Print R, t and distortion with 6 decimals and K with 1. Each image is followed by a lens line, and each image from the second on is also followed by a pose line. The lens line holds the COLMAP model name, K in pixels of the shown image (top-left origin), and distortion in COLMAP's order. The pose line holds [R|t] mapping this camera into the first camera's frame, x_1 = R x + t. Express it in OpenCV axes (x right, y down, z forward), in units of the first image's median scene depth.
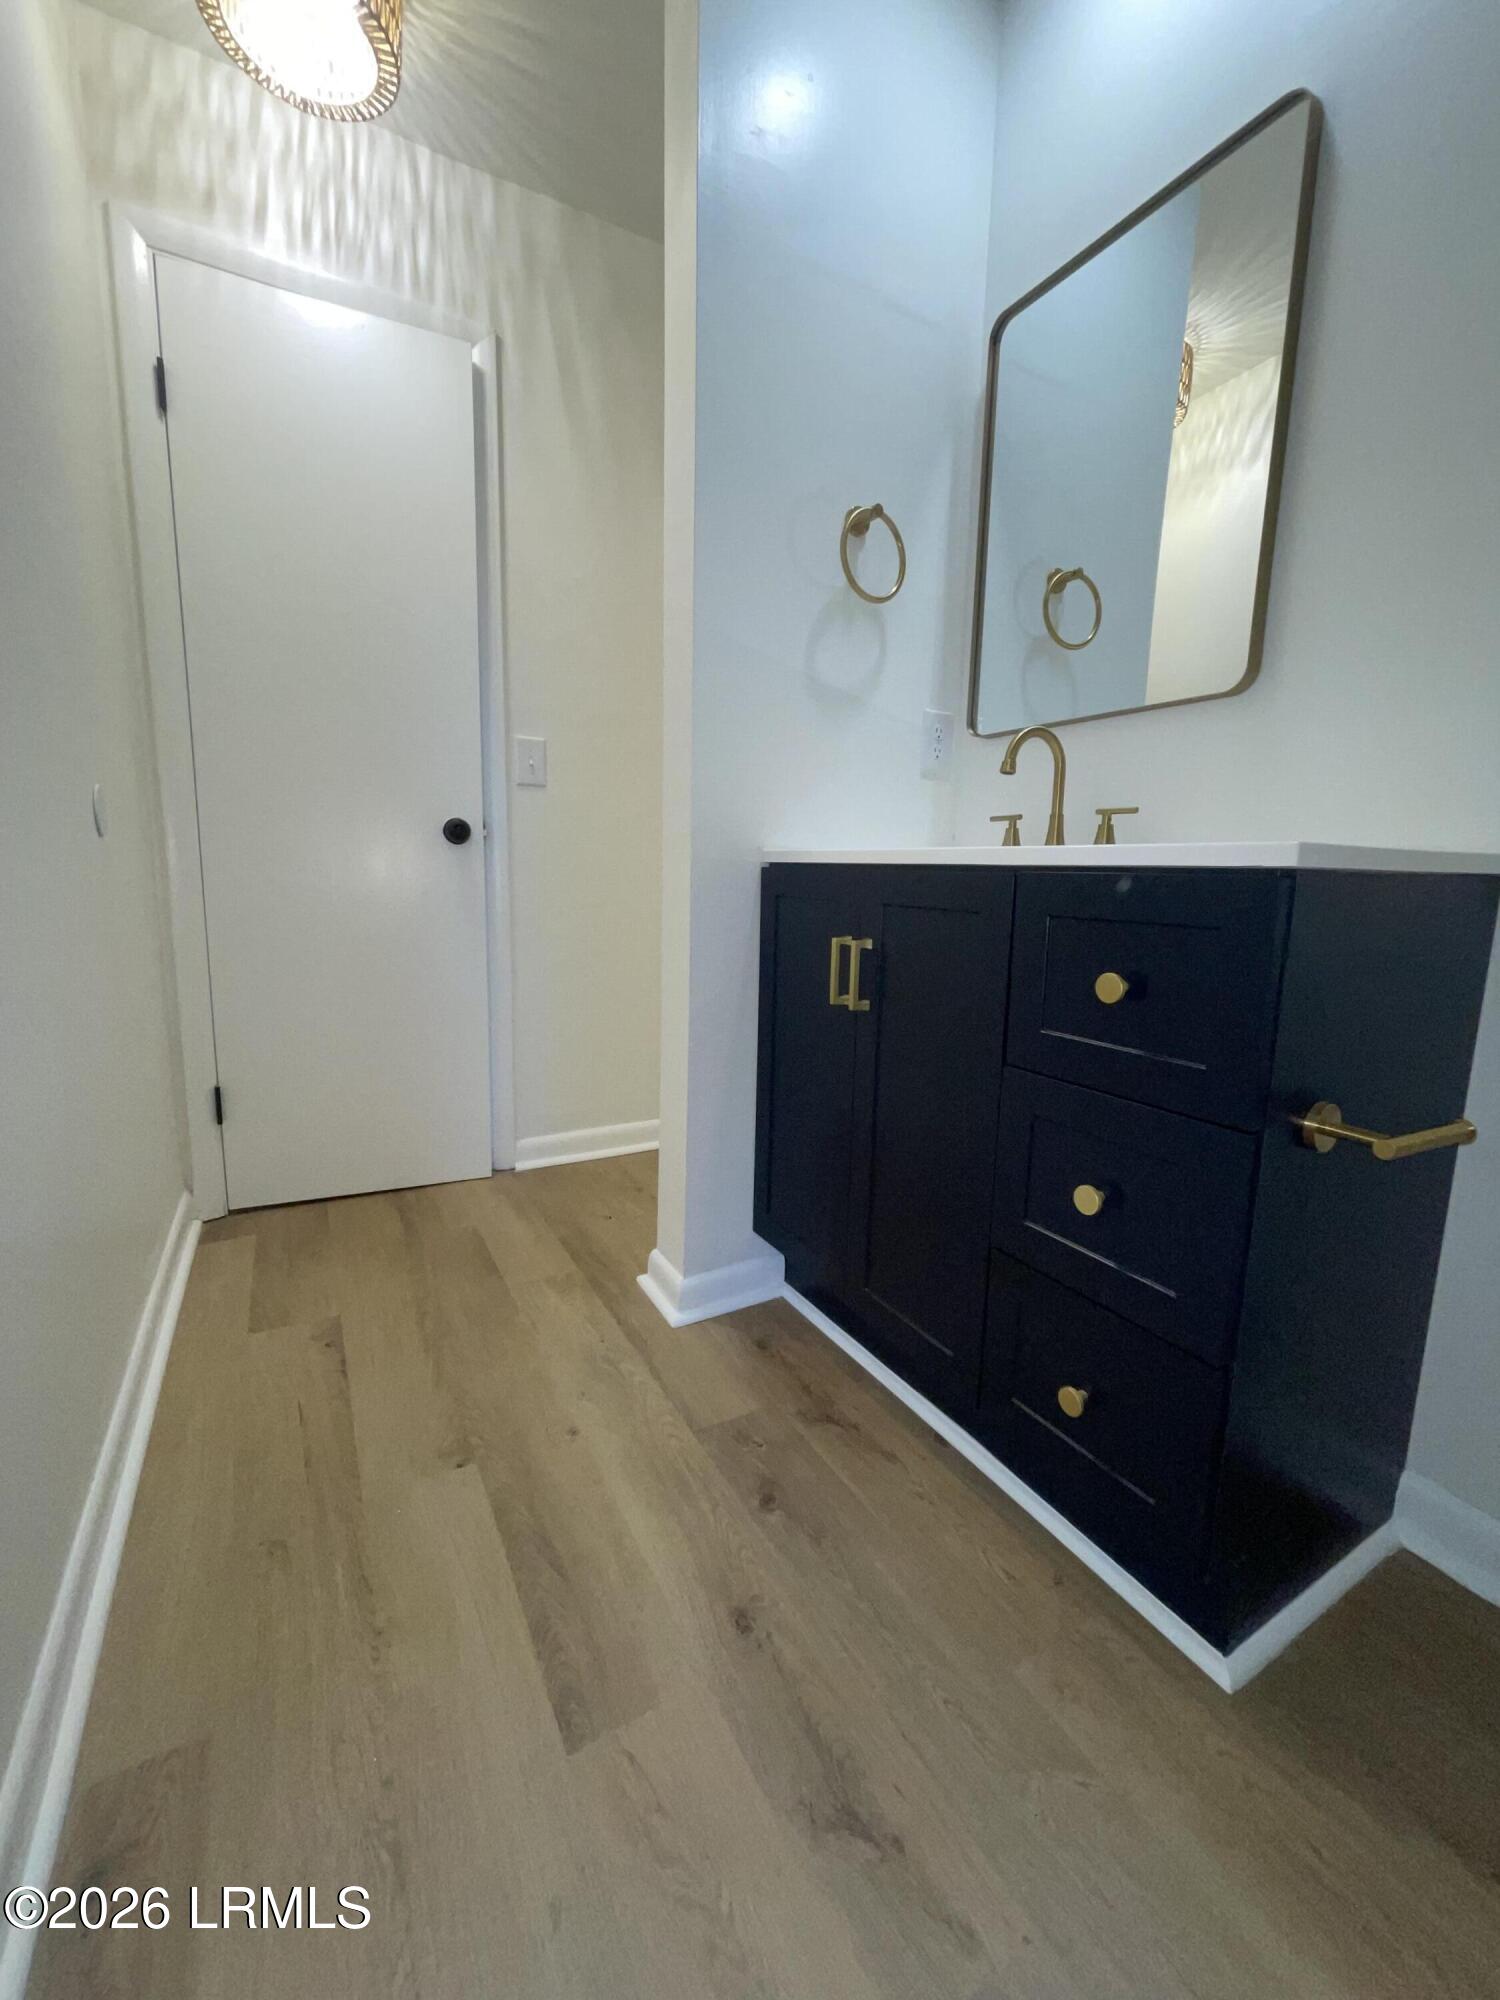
lens RADIAL K [[800.2, 0, 754.8], [0, 800.2, 997.3], [0, 0, 1]] dist [0.000610, 0.000113]
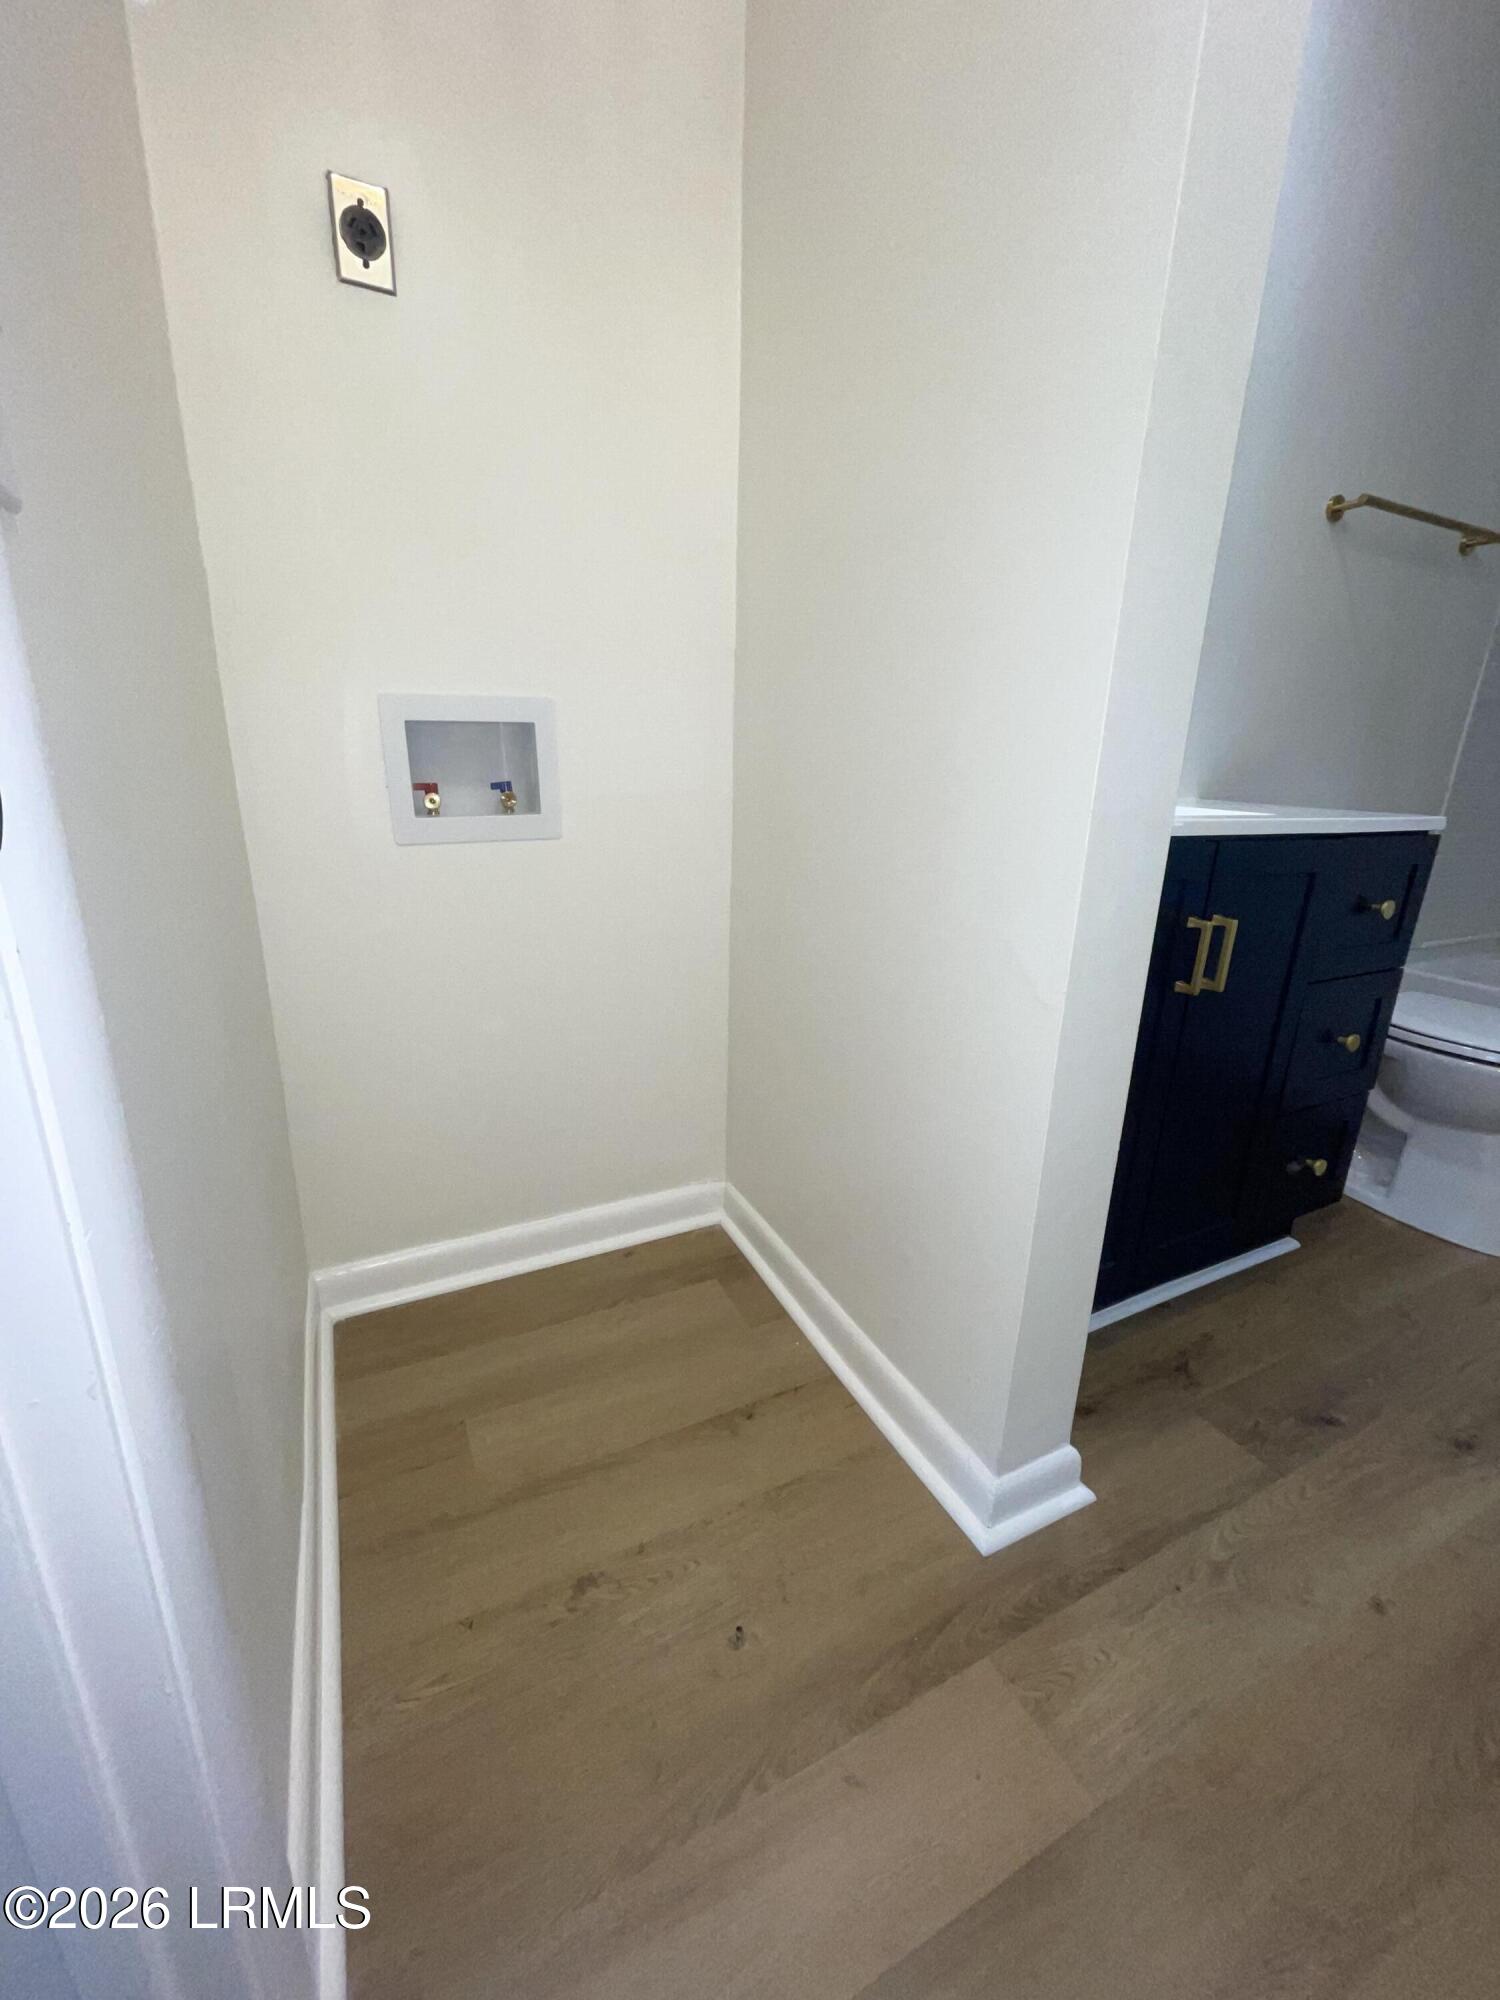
lens RADIAL K [[800.2, 0, 754.8], [0, 800.2, 997.3], [0, 0, 1]] dist [0.000610, 0.000113]
pose [[0.052227, -0.304766, 0.950994, -0.887086], [0.125102, 0.946789, 0.296547, -0.357575], [-0.990768, 0.103484, 0.087574, 1.588520]]
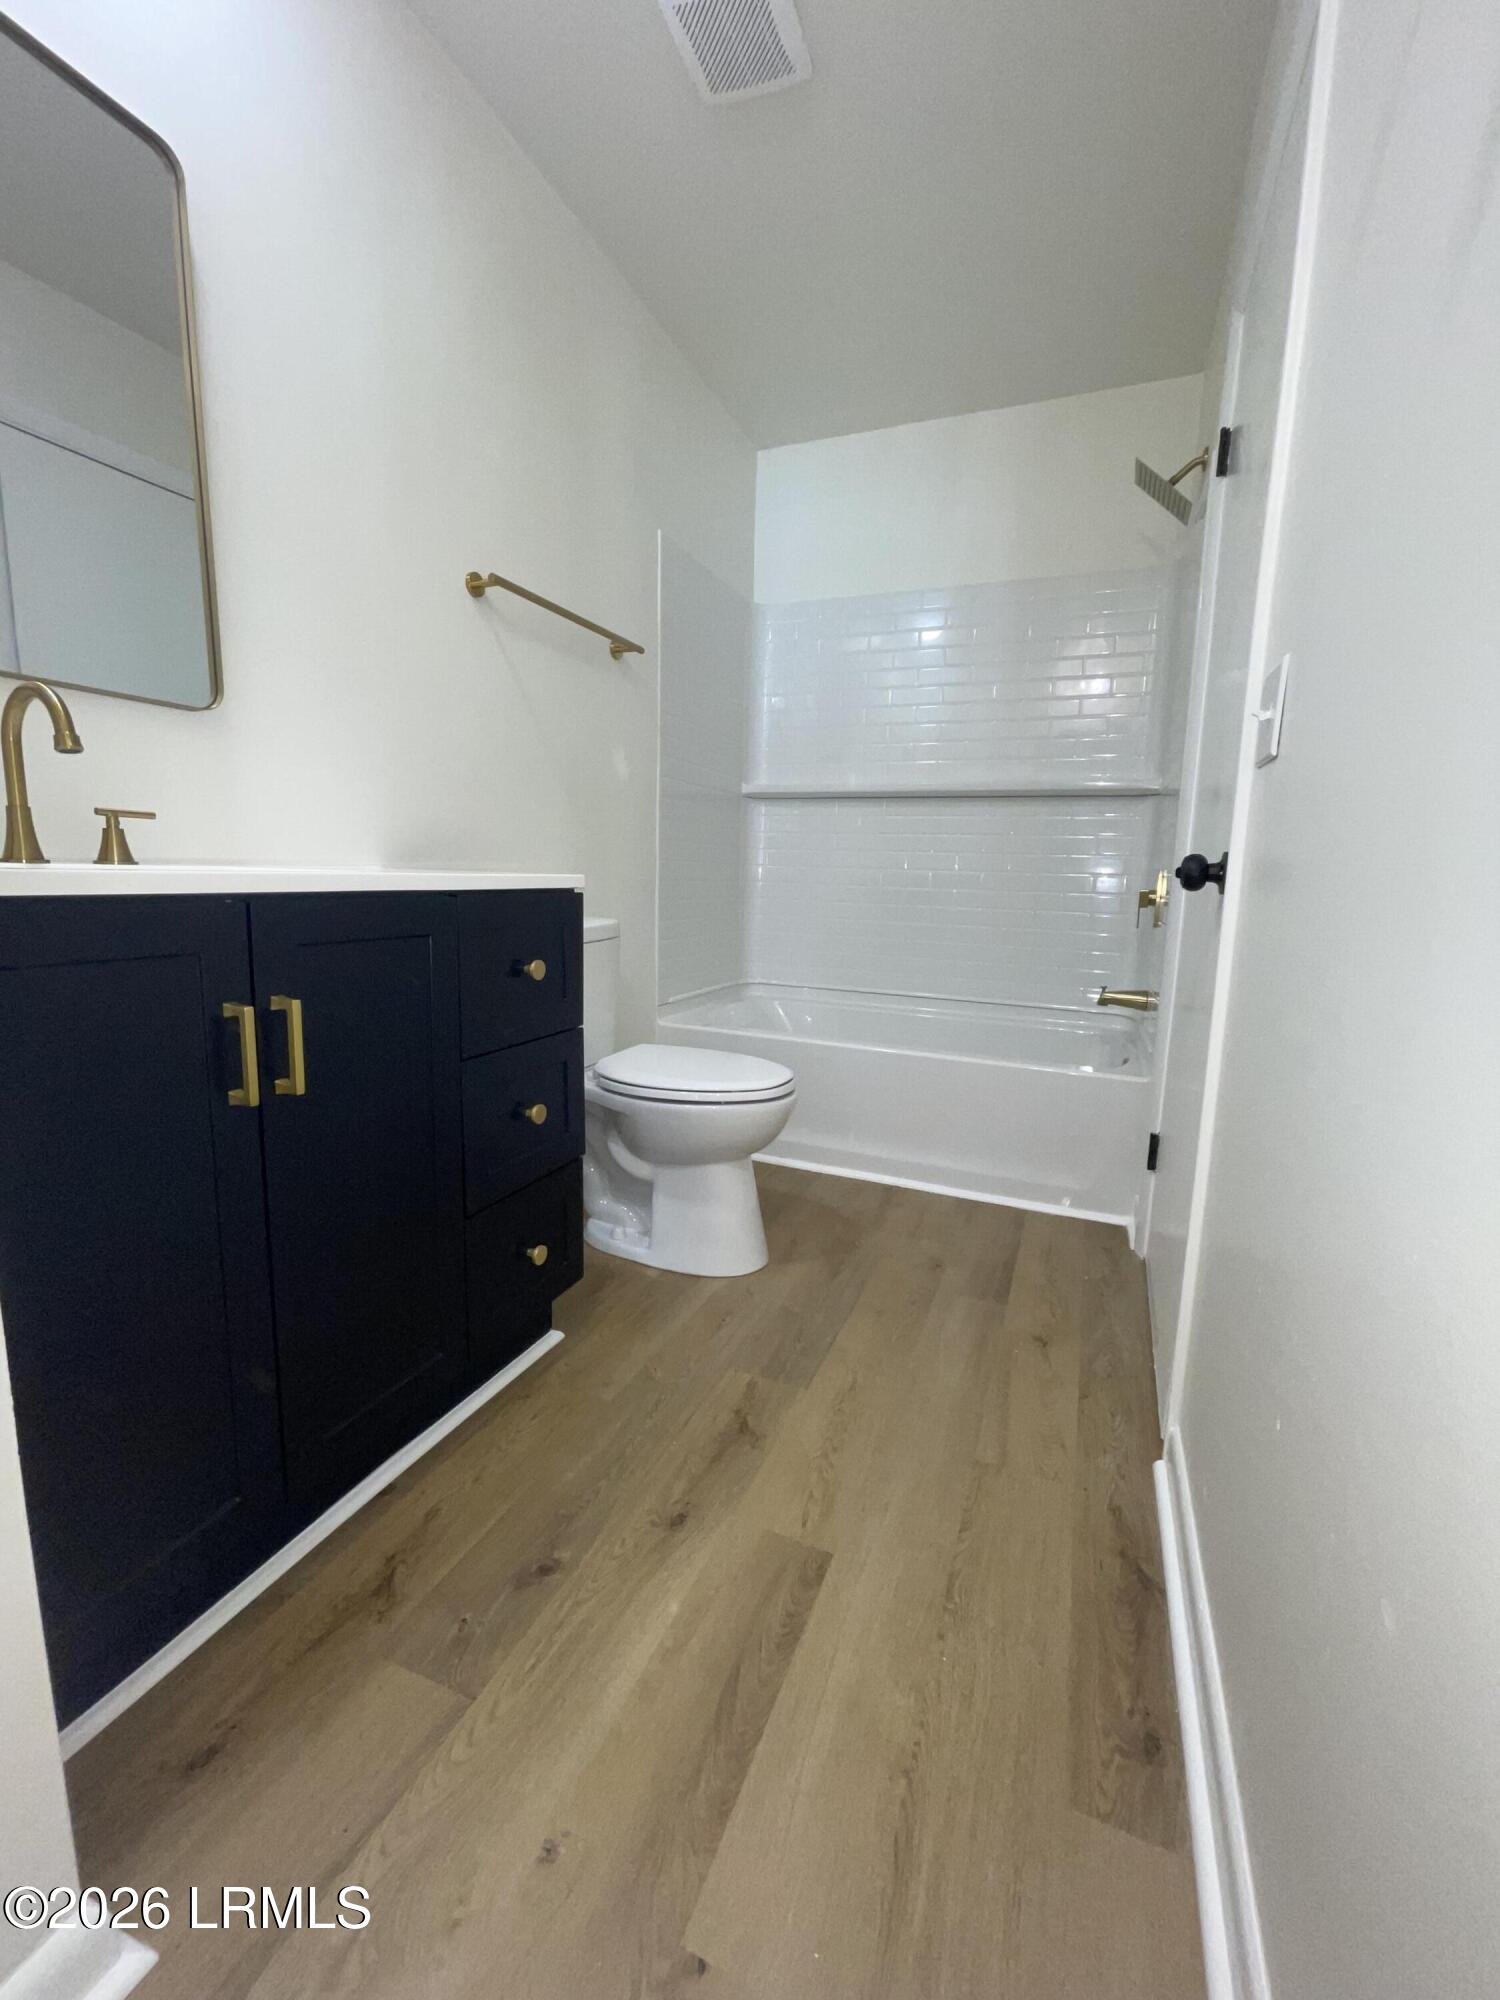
lens RADIAL K [[807.4, 0, 750.0], [0, 807.4, 1000.0], [0, 0, 1]] dist [-0.001080, -0.000231]
pose [[-0.602717, -0.159371, 0.781878, -0.746570], [0.087359, 0.960783, 0.263180, -0.242970], [-0.793159, 0.226927, -0.565158, 1.160384]]
